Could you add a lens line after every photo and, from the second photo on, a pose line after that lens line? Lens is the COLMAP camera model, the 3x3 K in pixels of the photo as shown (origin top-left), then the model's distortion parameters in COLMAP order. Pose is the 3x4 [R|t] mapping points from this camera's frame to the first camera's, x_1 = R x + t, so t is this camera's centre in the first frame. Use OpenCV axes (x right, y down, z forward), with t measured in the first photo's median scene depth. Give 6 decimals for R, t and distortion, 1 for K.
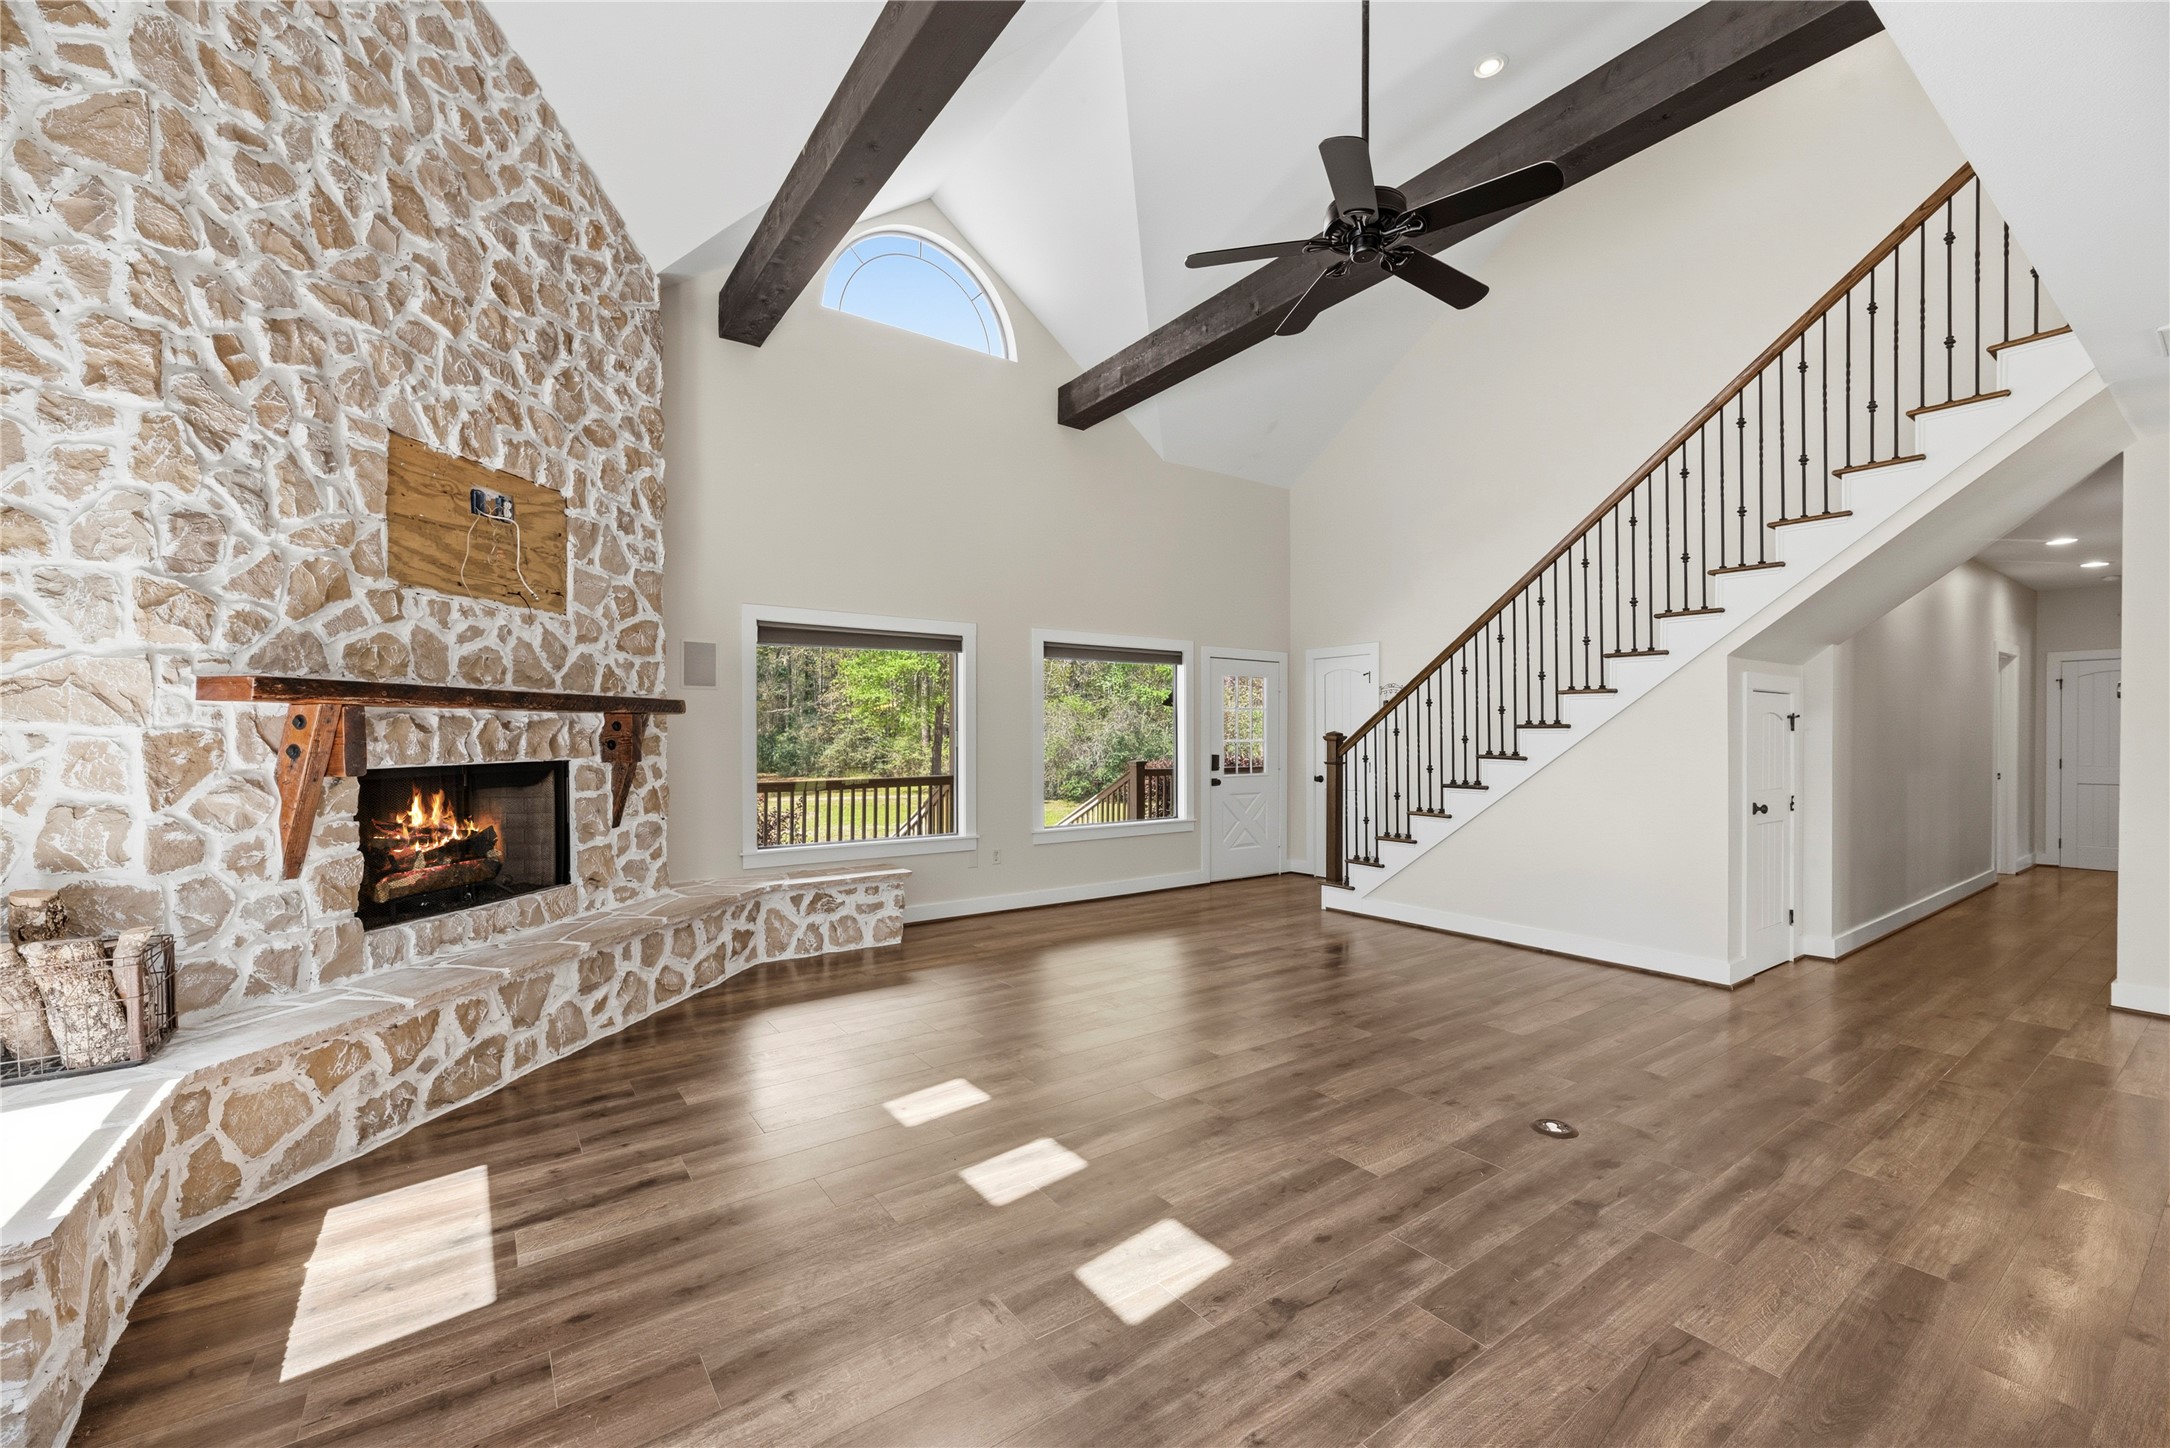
lens RADIAL K [[872.7, 0, 1080.2], [0, 872.7, 747.5], [0, 0, 1]] dist [0.000650, 0.000171]
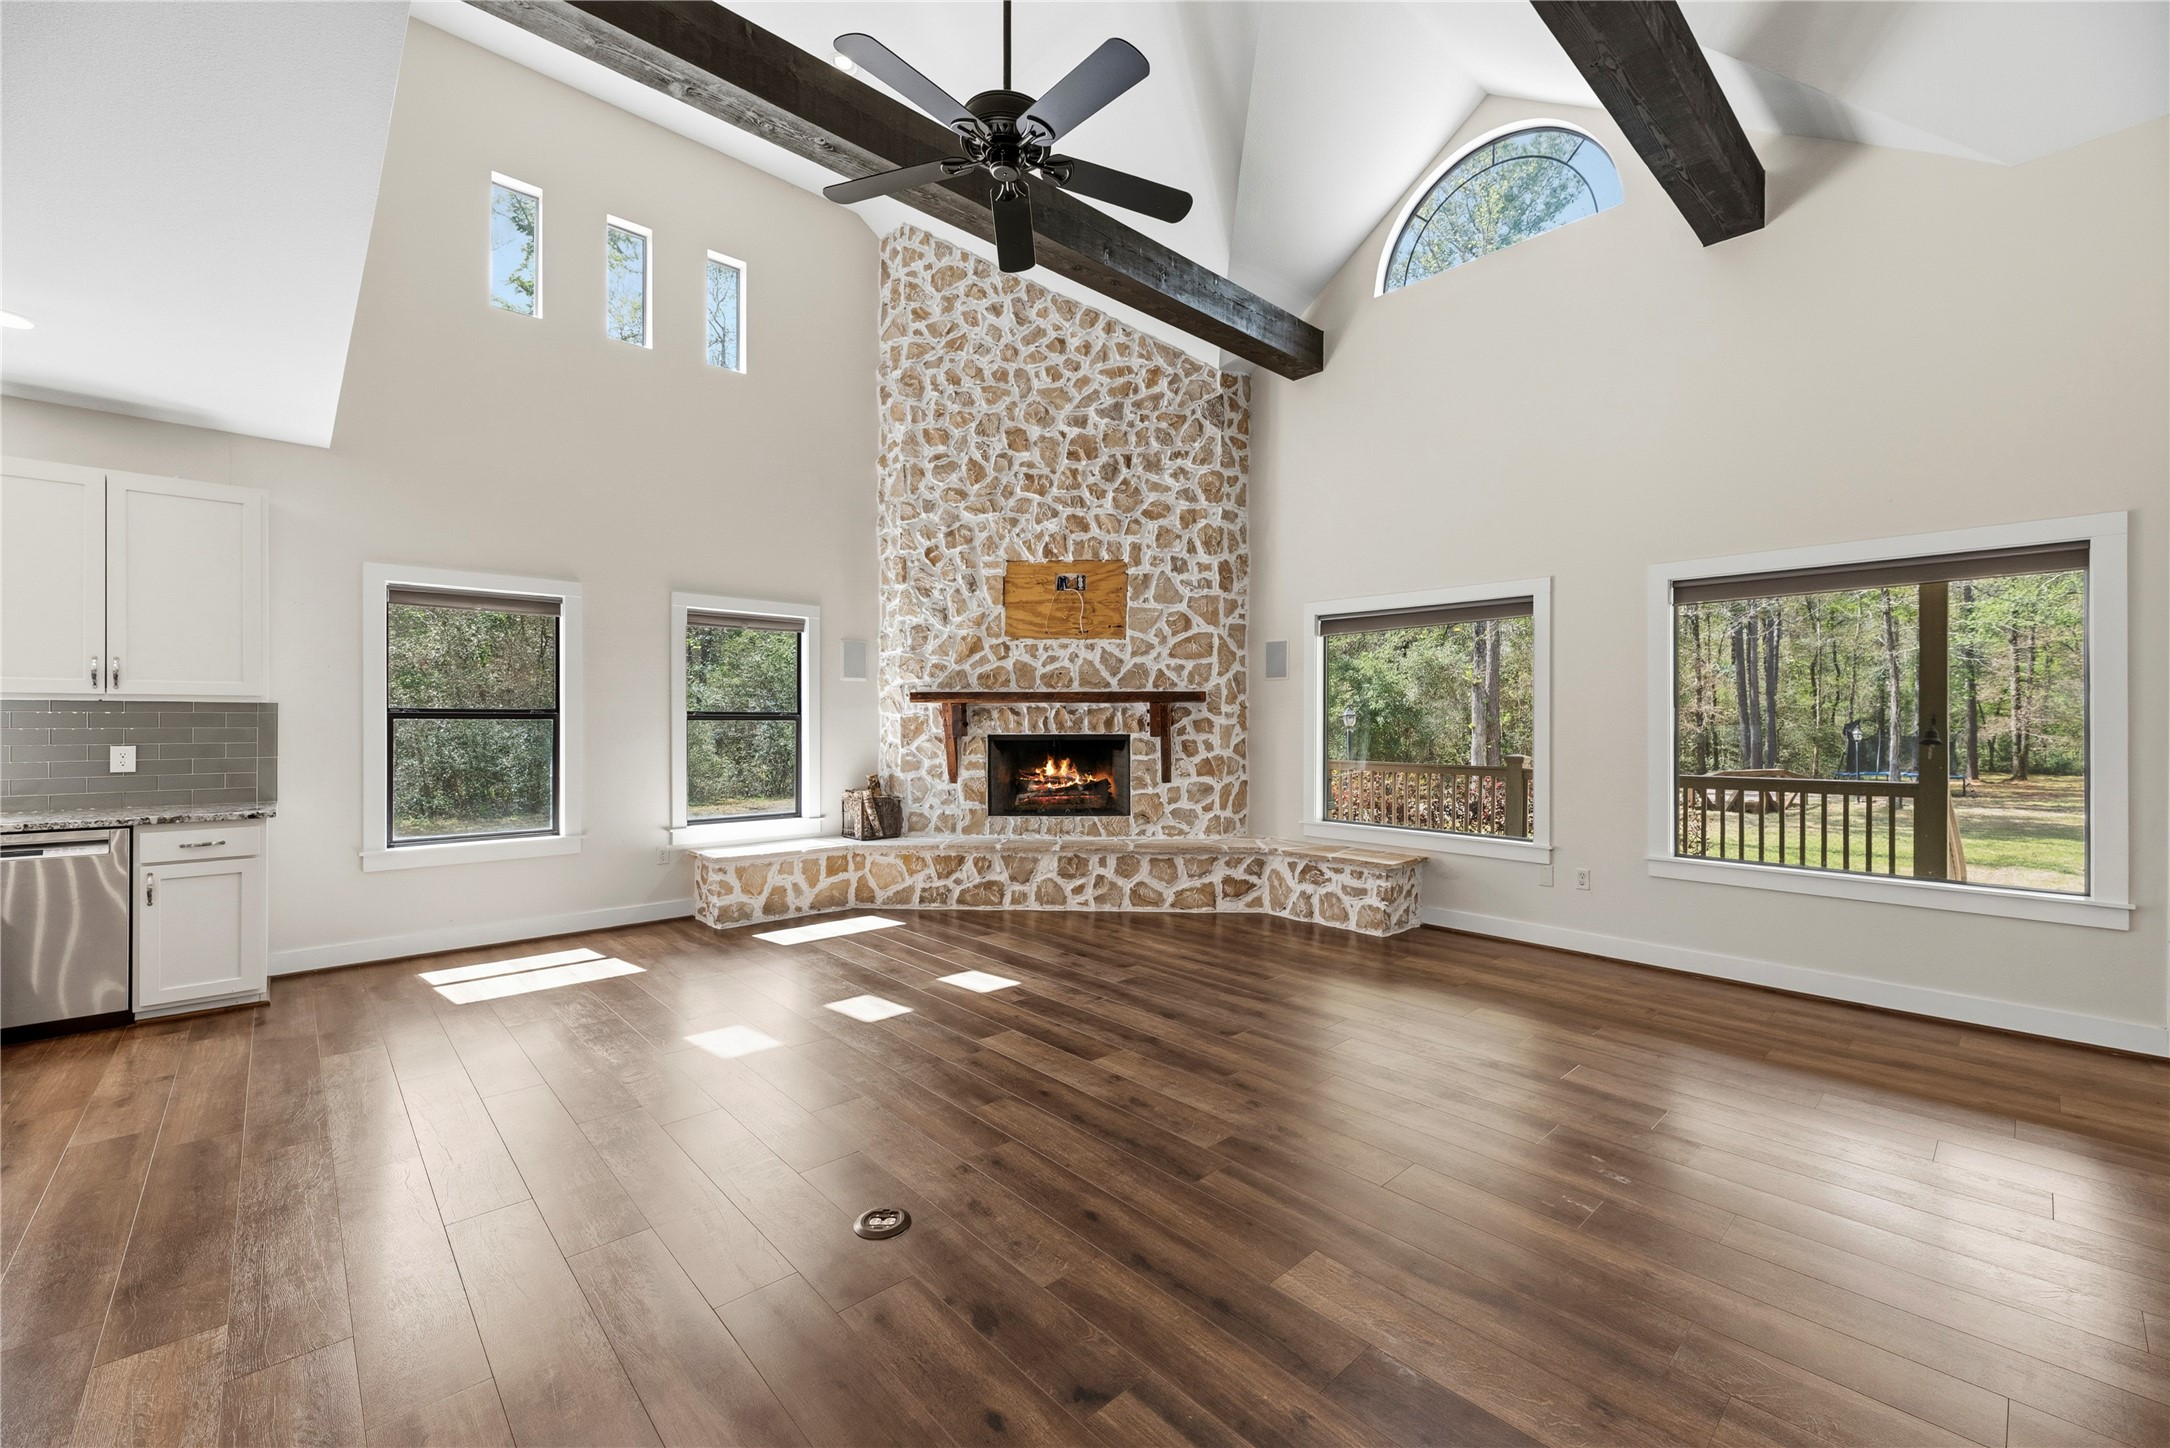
lens RADIAL K [[872.7, 0, 1089.5], [0, 872.7, 720.4], [0, 0, 1]] dist [0.000650, 0.000171]
pose [[0.133304, 0.003803, -0.991068, 1.062102], [-0.015712, 0.999875, 0.001724, -0.012930], [0.990951, 0.015342, 0.133347, 0.848992]]
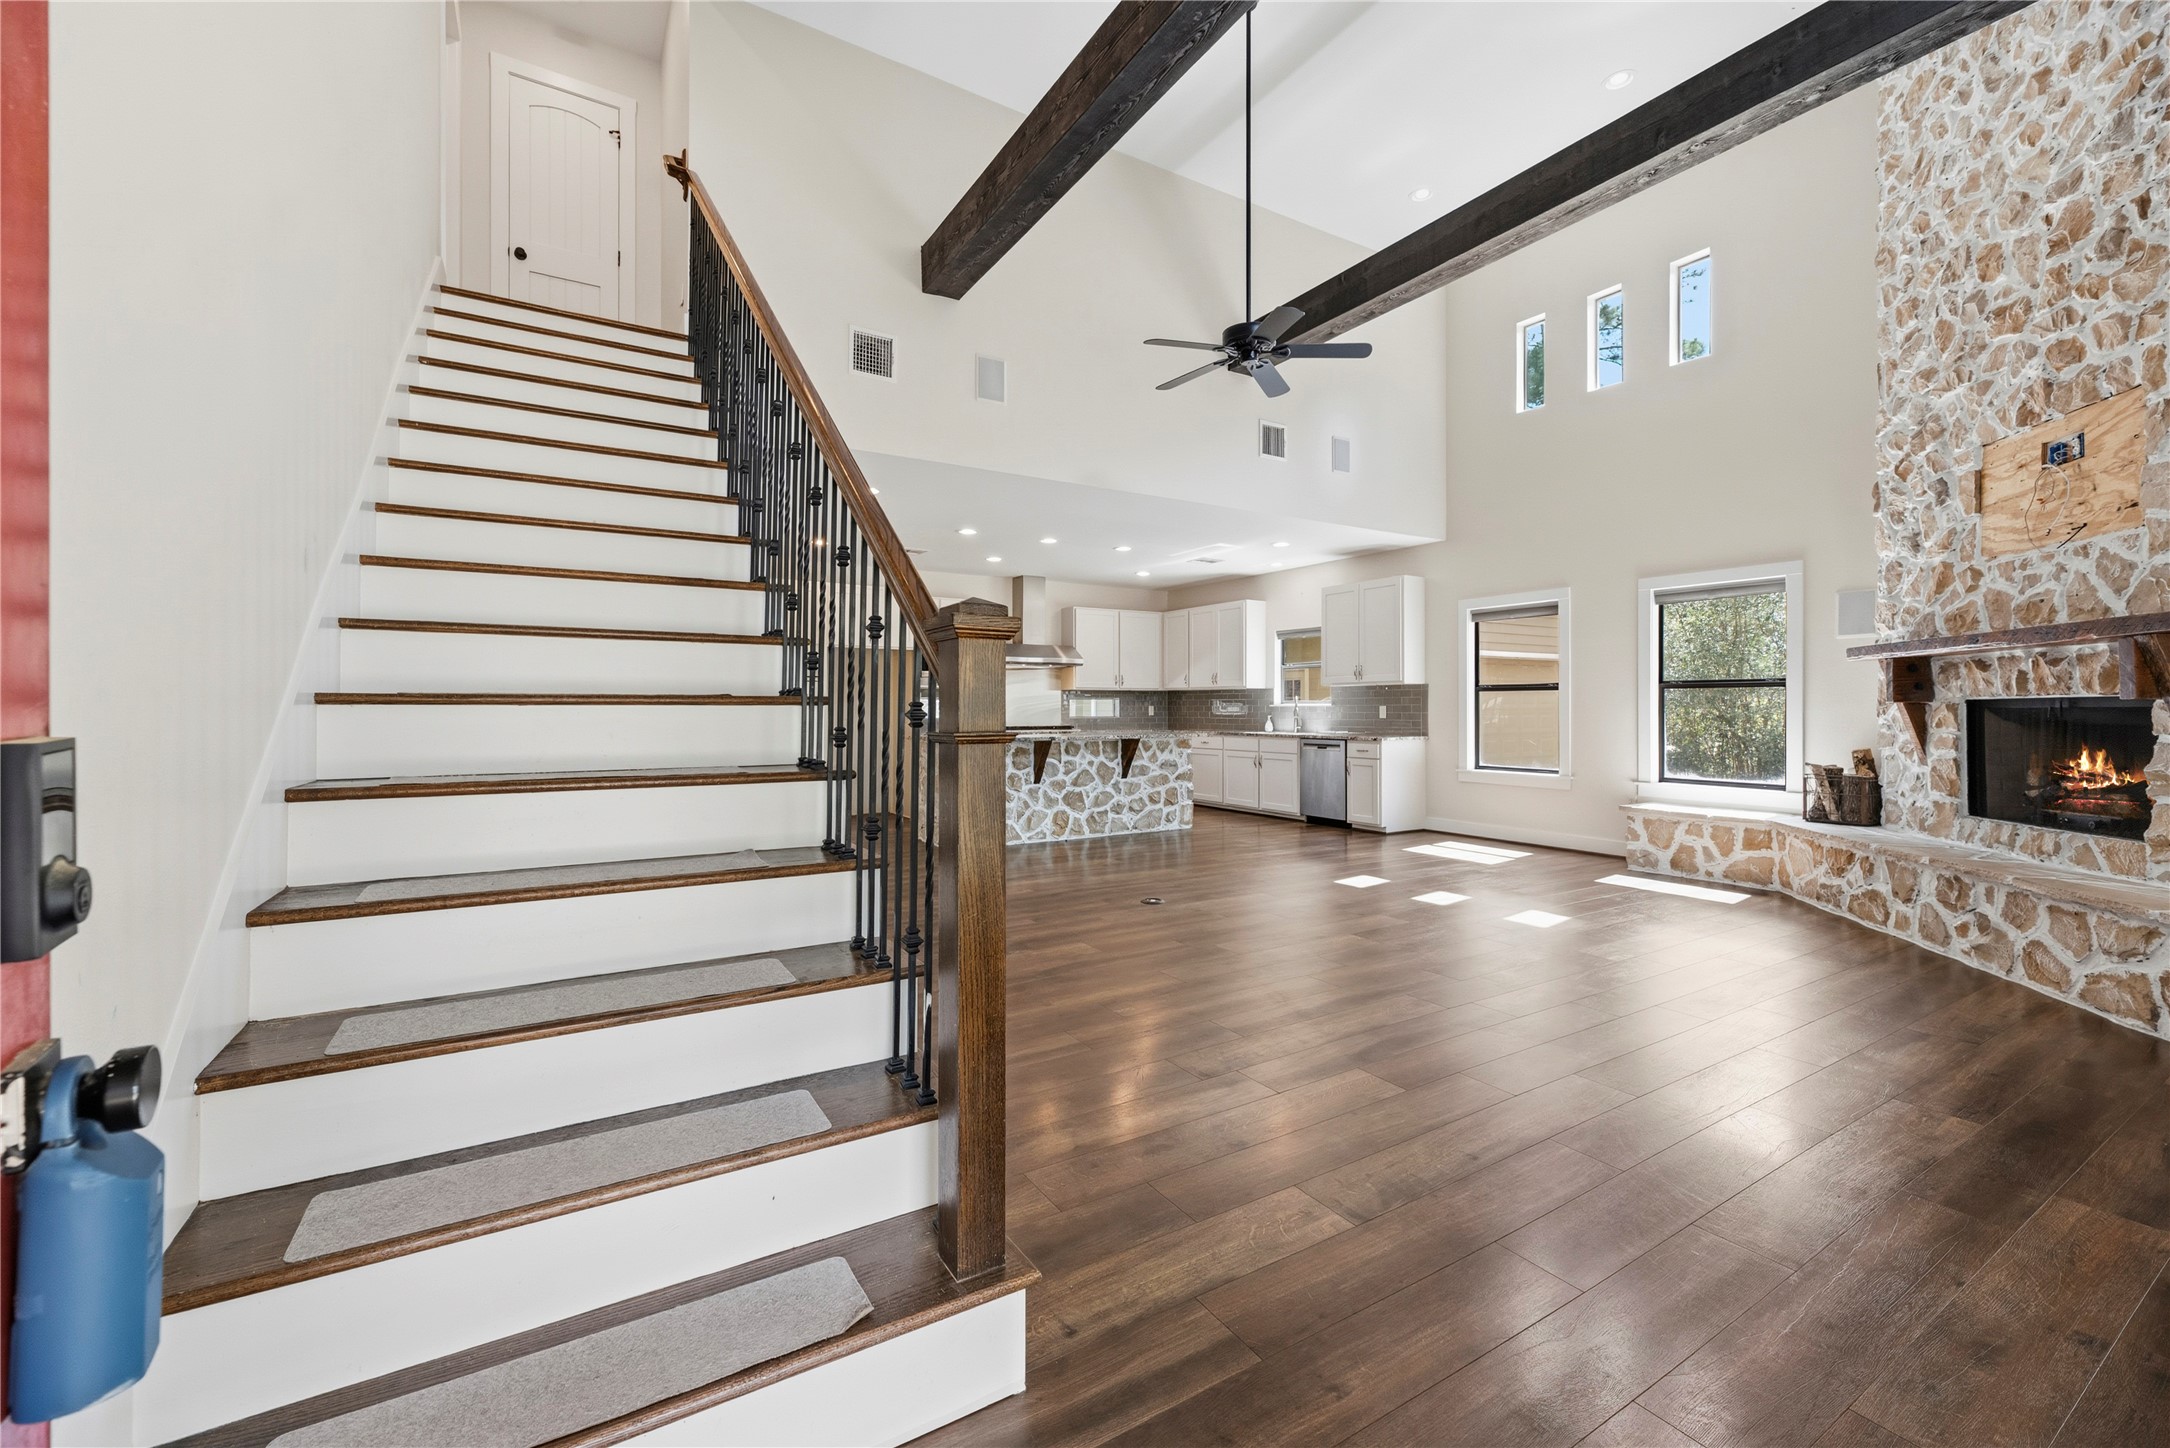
lens RADIAL K [[872.7, 0, 1090.6], [0, 872.7, 708.3], [0, 0, 1]] dist [0.000650, 0.000171]
pose [[-0.998180, 0.001548, 0.060279, 0.448703], [0.002309, 0.999919, 0.012552, 0.016221], [-0.060255, 0.012669, -0.998103, 2.212830]]
